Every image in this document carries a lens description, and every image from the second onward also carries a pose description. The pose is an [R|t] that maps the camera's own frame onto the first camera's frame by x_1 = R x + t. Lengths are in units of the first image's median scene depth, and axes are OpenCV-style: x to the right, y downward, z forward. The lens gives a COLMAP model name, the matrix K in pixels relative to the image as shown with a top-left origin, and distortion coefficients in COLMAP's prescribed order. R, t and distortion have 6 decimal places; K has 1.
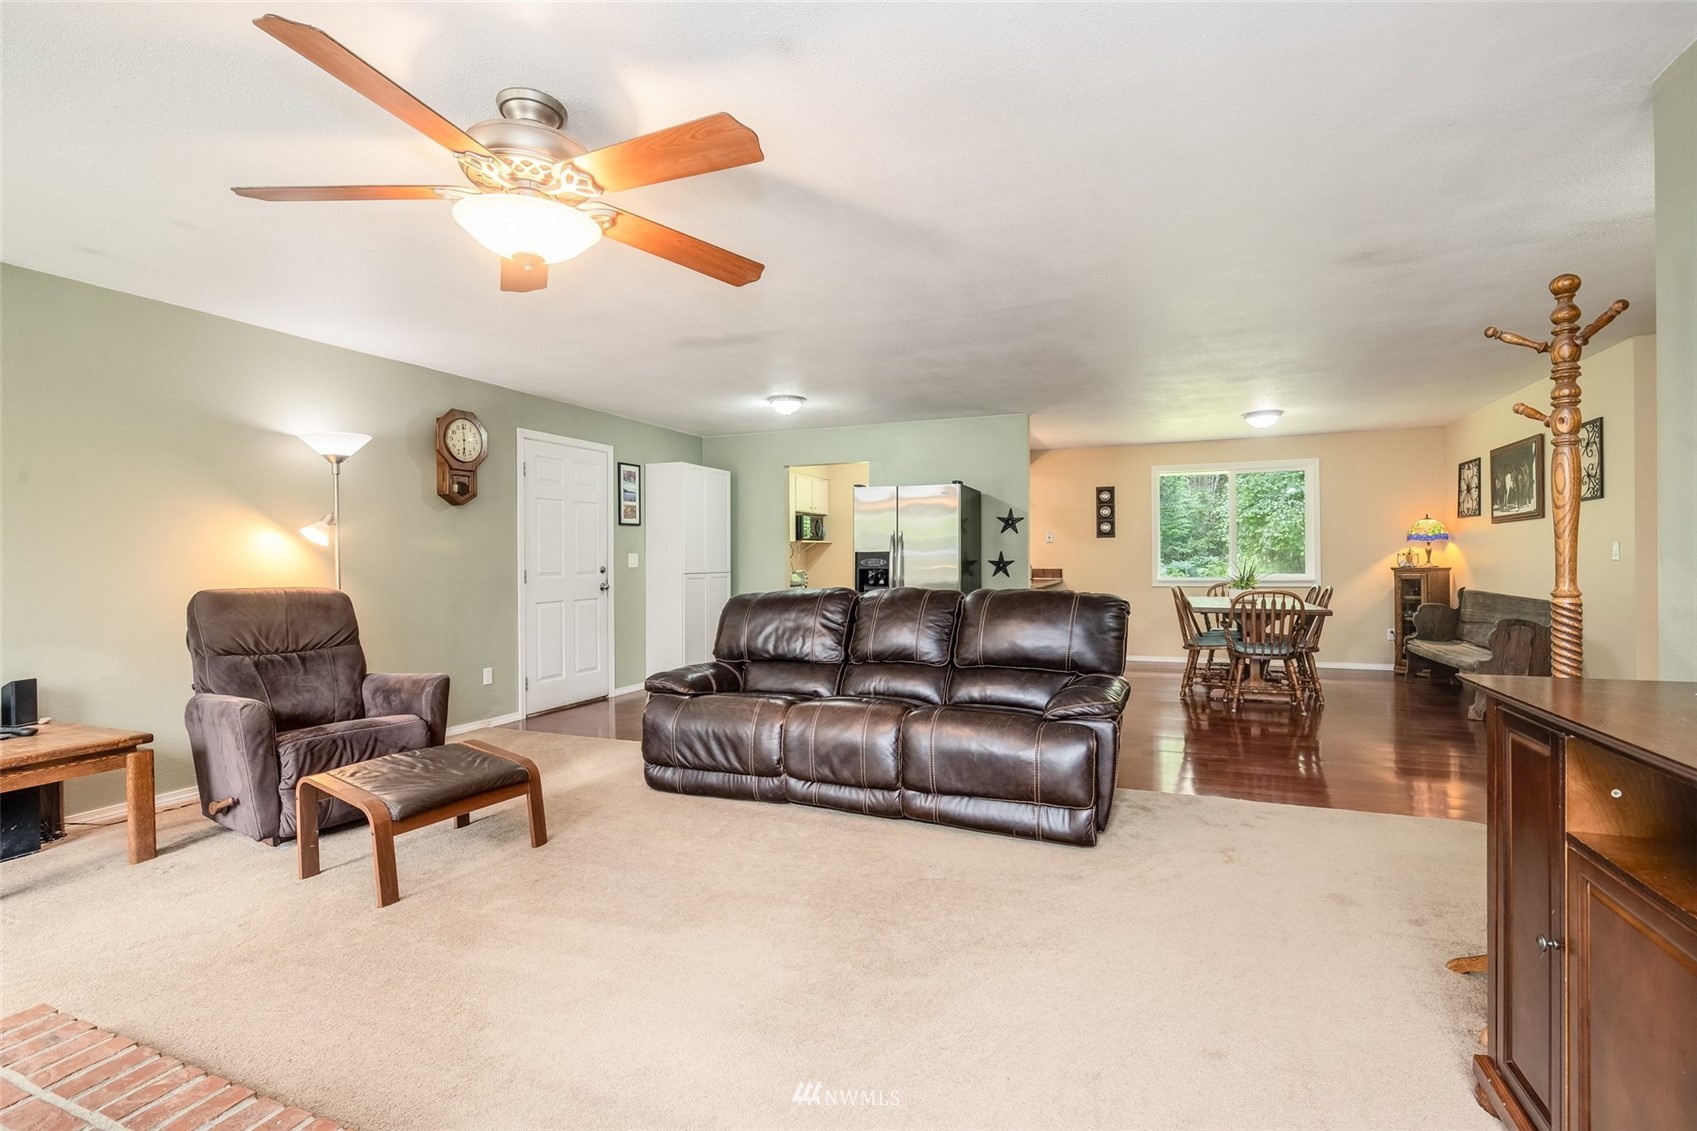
lens RADIAL K [[798.6, 0, 848.5], [0, 798.6, 565.5], [0, 0, 1]] dist [-0.000661, 0.000063]
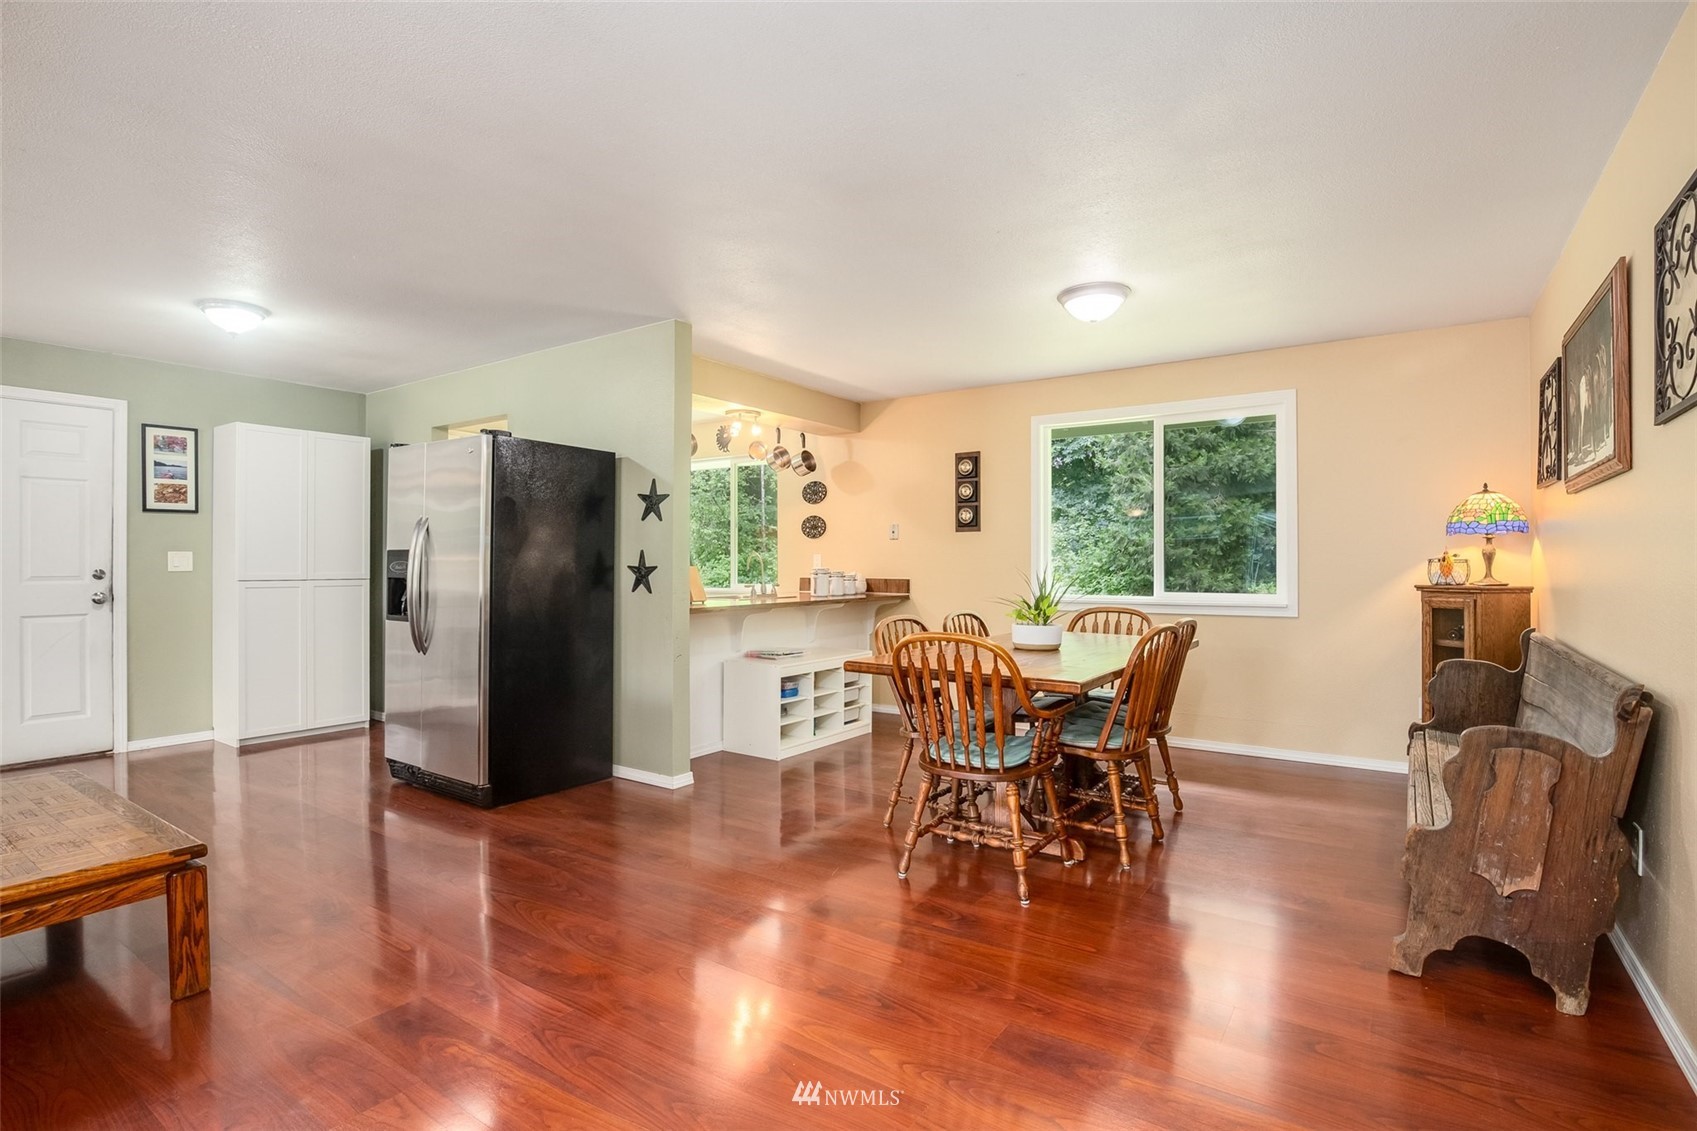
lens RADIAL K [[802.2, 0, 881.7], [0, 802.2, 563.7], [0, 0, 1]] dist [-0.019355, -0.000577]
pose [[0.974739, 0.007906, -0.223205, 0.501709], [-0.009071, 0.999950, -0.004197, -0.006997], [0.223161, 0.006116, 0.974762, 0.449233]]
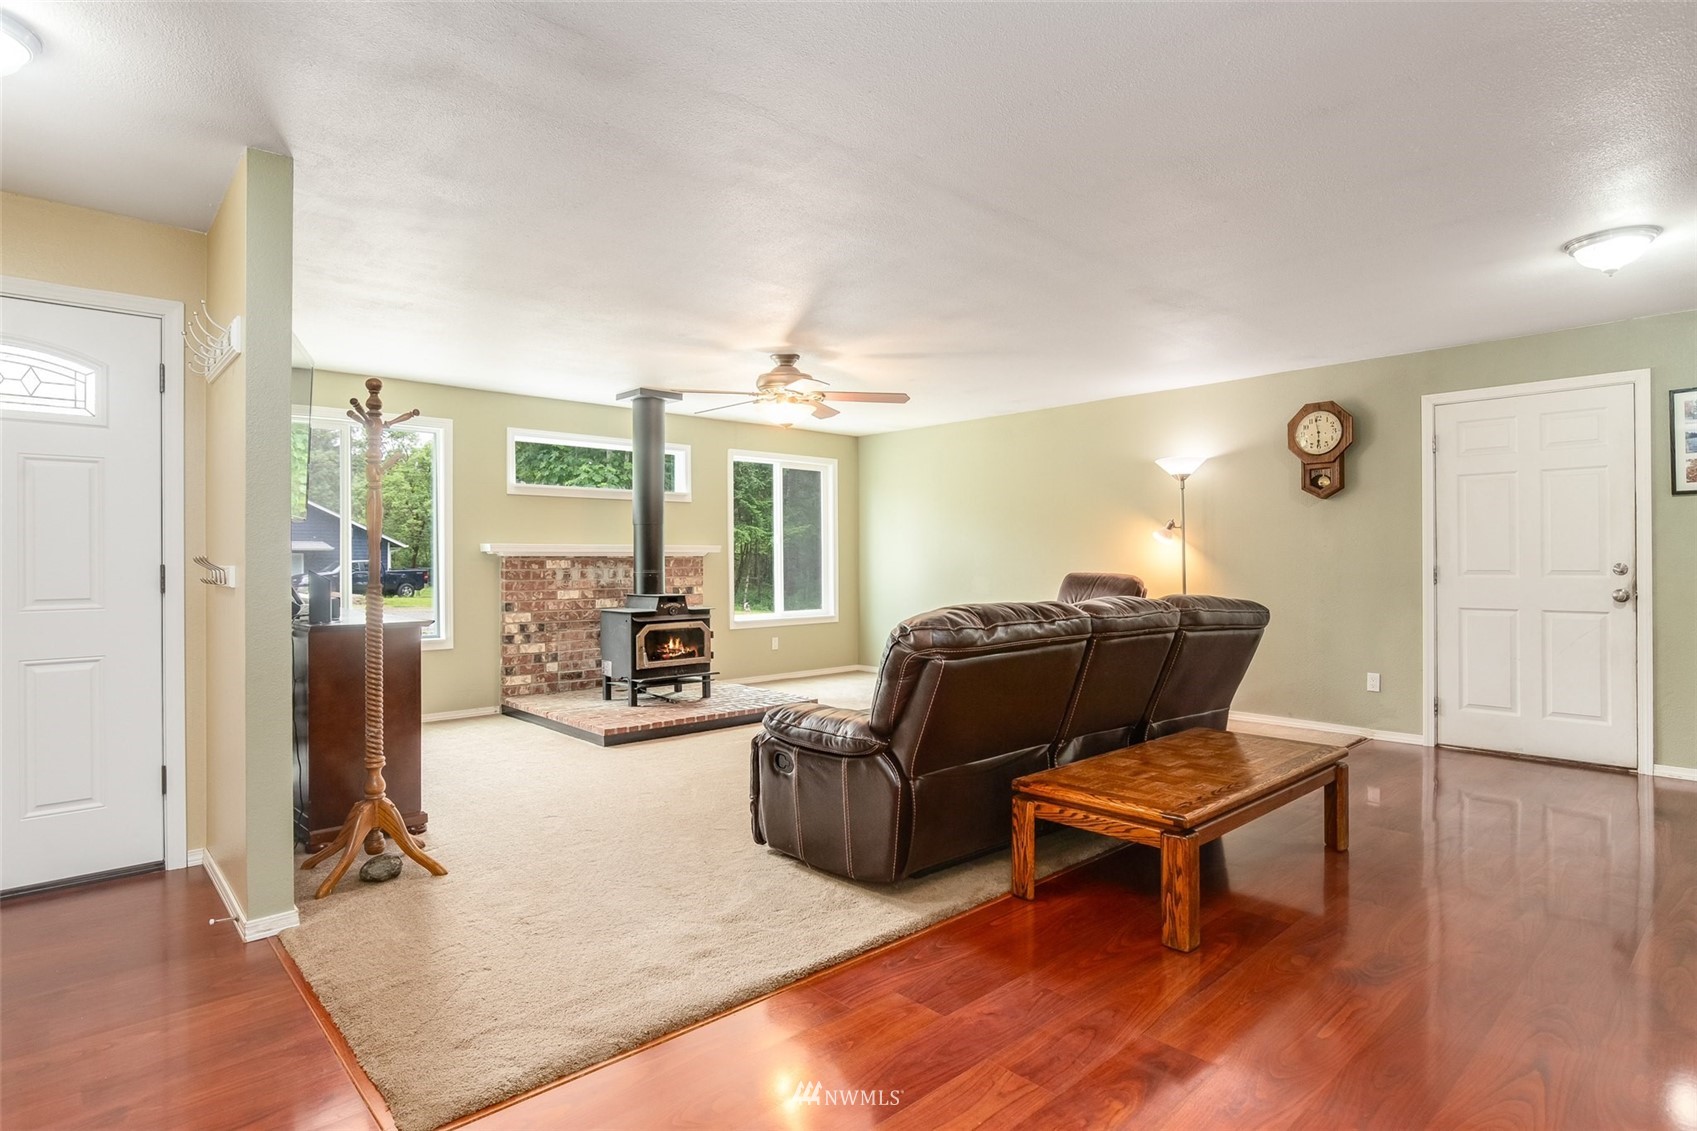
lens RADIAL K [[918.7, 0, 848.5], [0, 918.7, 565.5], [0, 0, 1]] dist [0.003317, 0.000130]
pose [[-0.435663, 0.017931, -0.899931, 0.590262], [0.002783, 0.999824, 0.018574, -0.011961], [0.900106, 0.005587, -0.435636, 0.726302]]
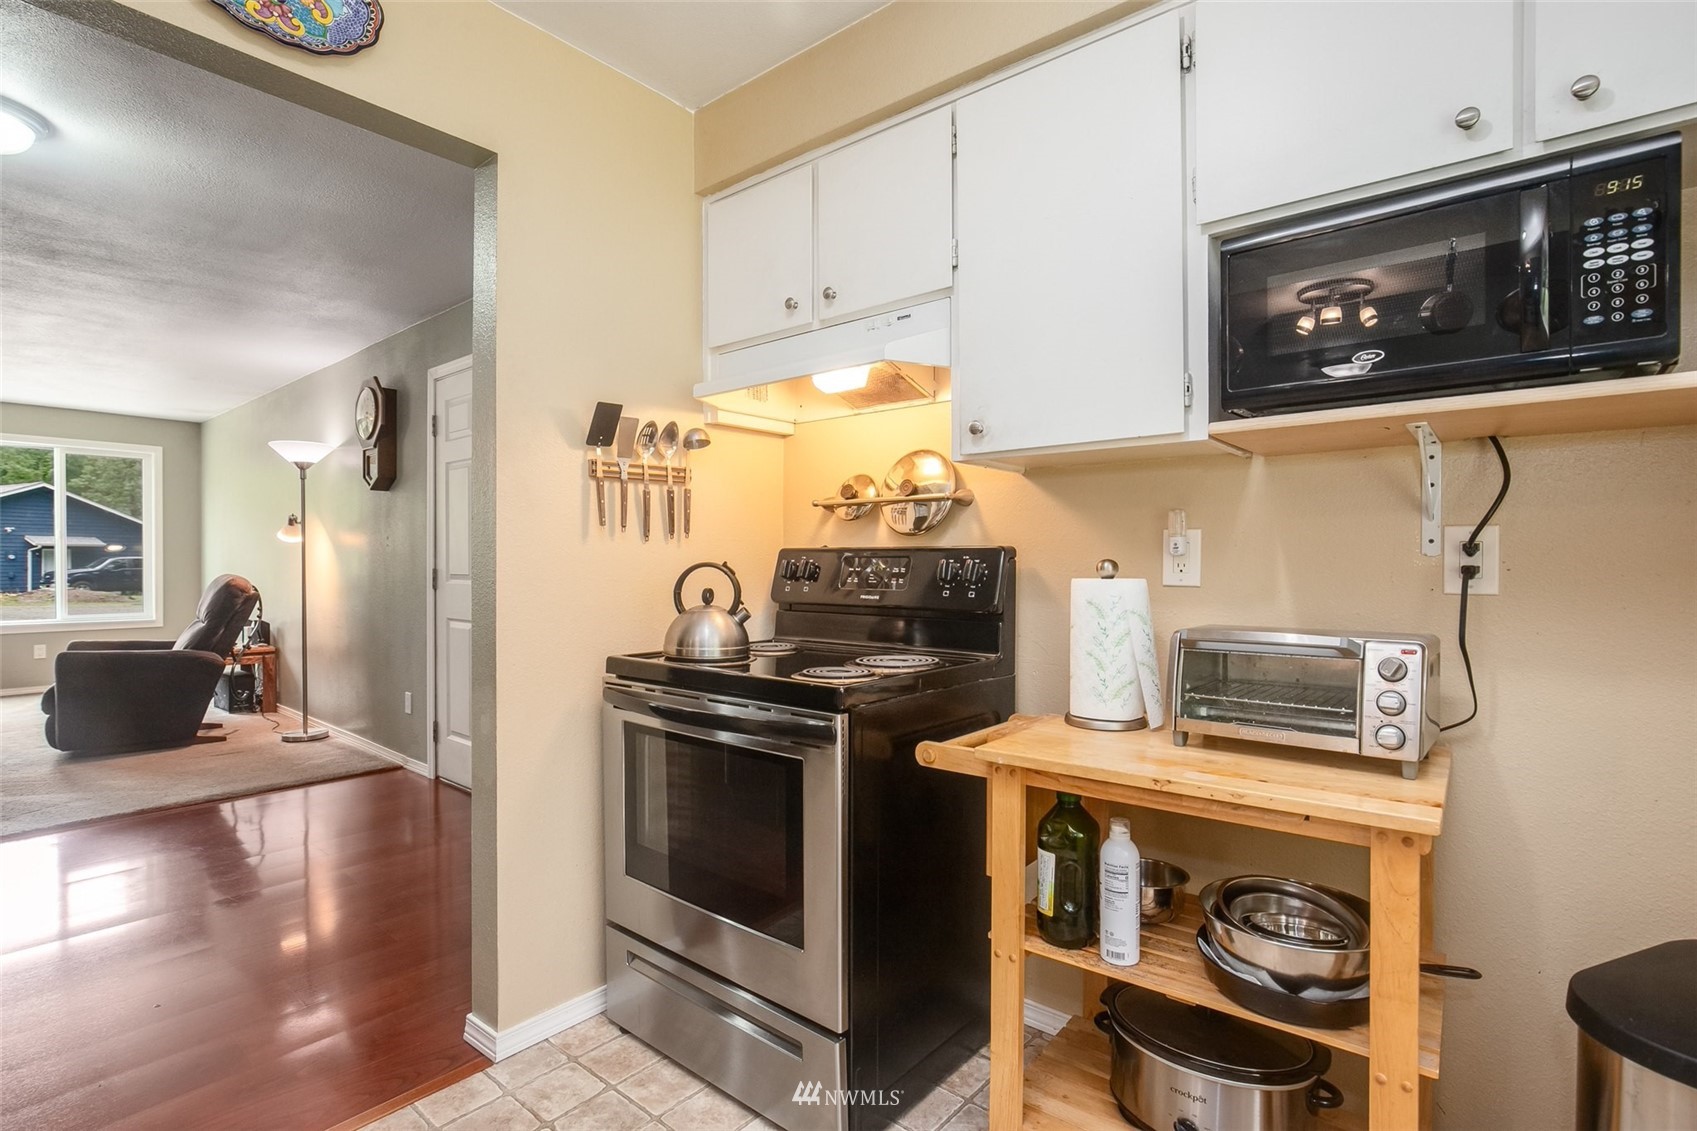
lens RADIAL K [[802.2, 0, 881.7], [0, 802.2, 563.7], [0, 0, 1]] dist [-0.019355, -0.000577]
pose [[-0.308748, 0.012696, -0.951059, 0.112506], [-0.005358, 0.999872, 0.015087, -0.009276], [0.951129, 0.009754, -0.308640, 1.332826]]
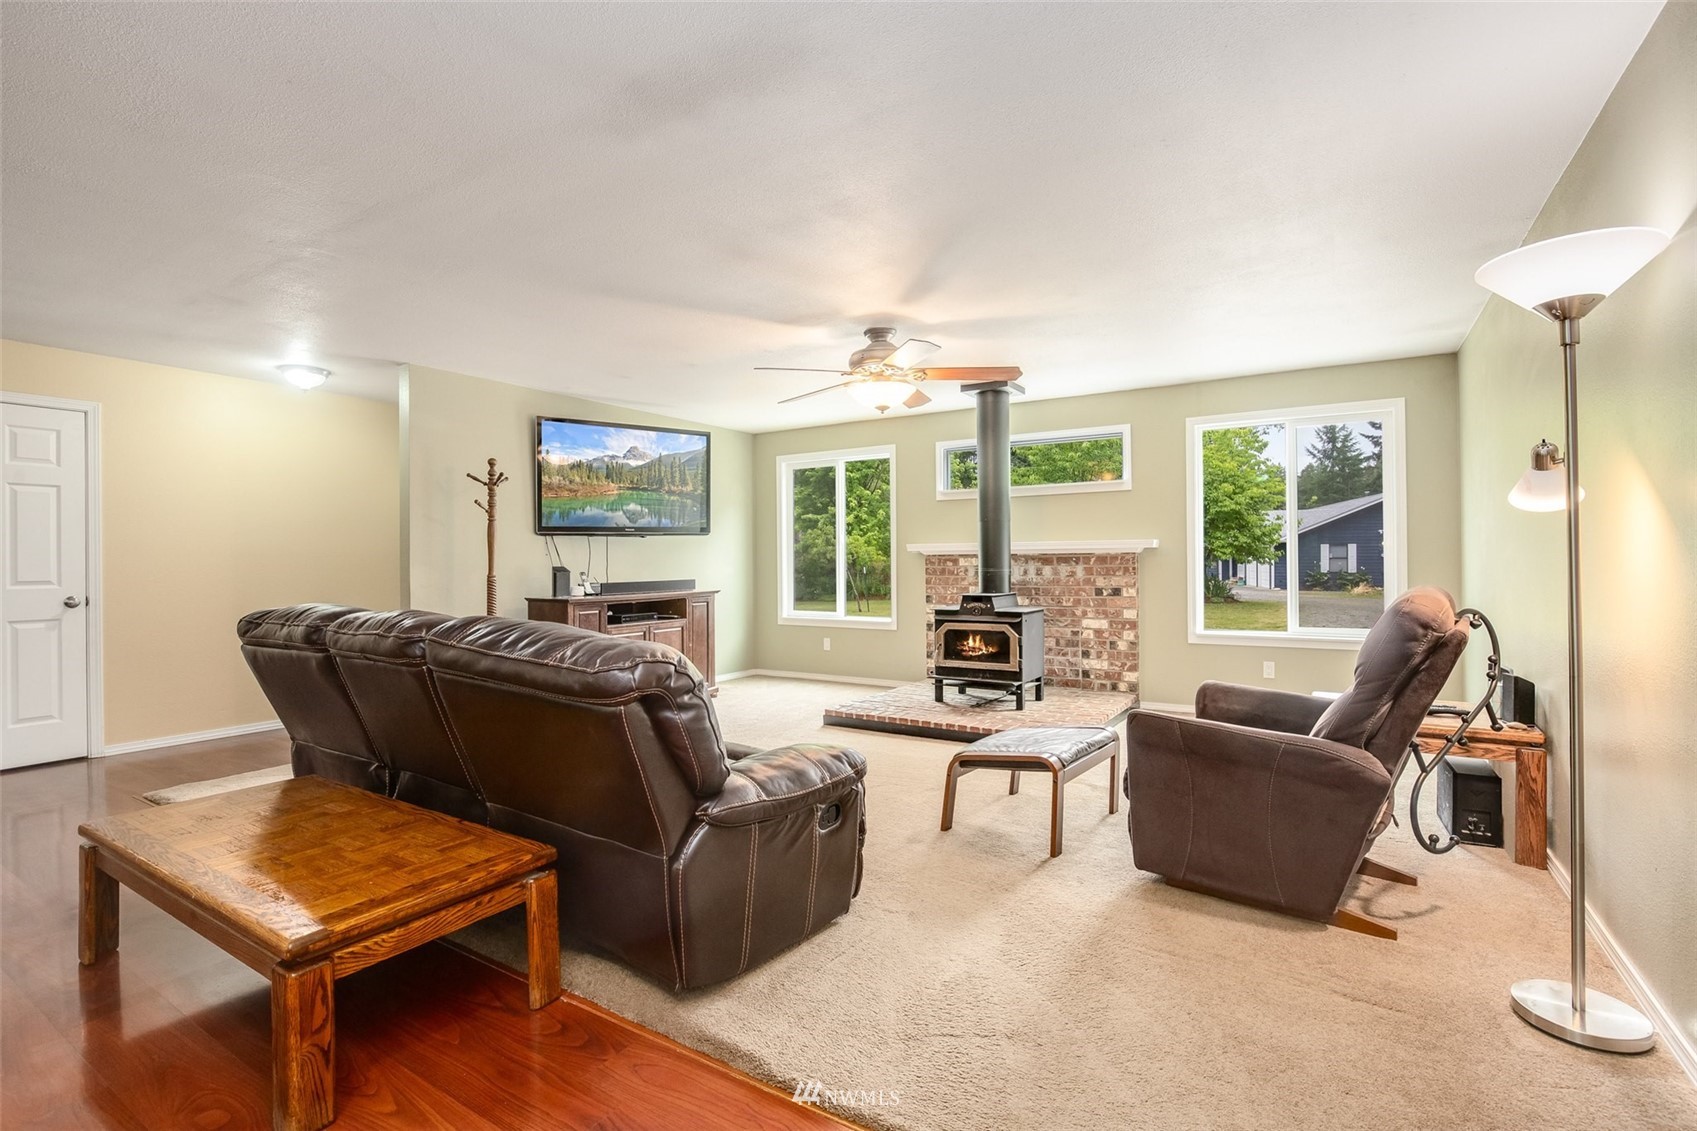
lens RADIAL K [[785.8, 0, 848.5], [0, 785.8, 565.5], [0, 0, 1]] dist [0.000928, 0.000364]
pose [[-0.980719, 0.017443, 0.194643, -0.208836], [0.019825, 0.999750, 0.010296, -0.003773], [-0.194415, 0.013956, -0.980820, 0.938128]]
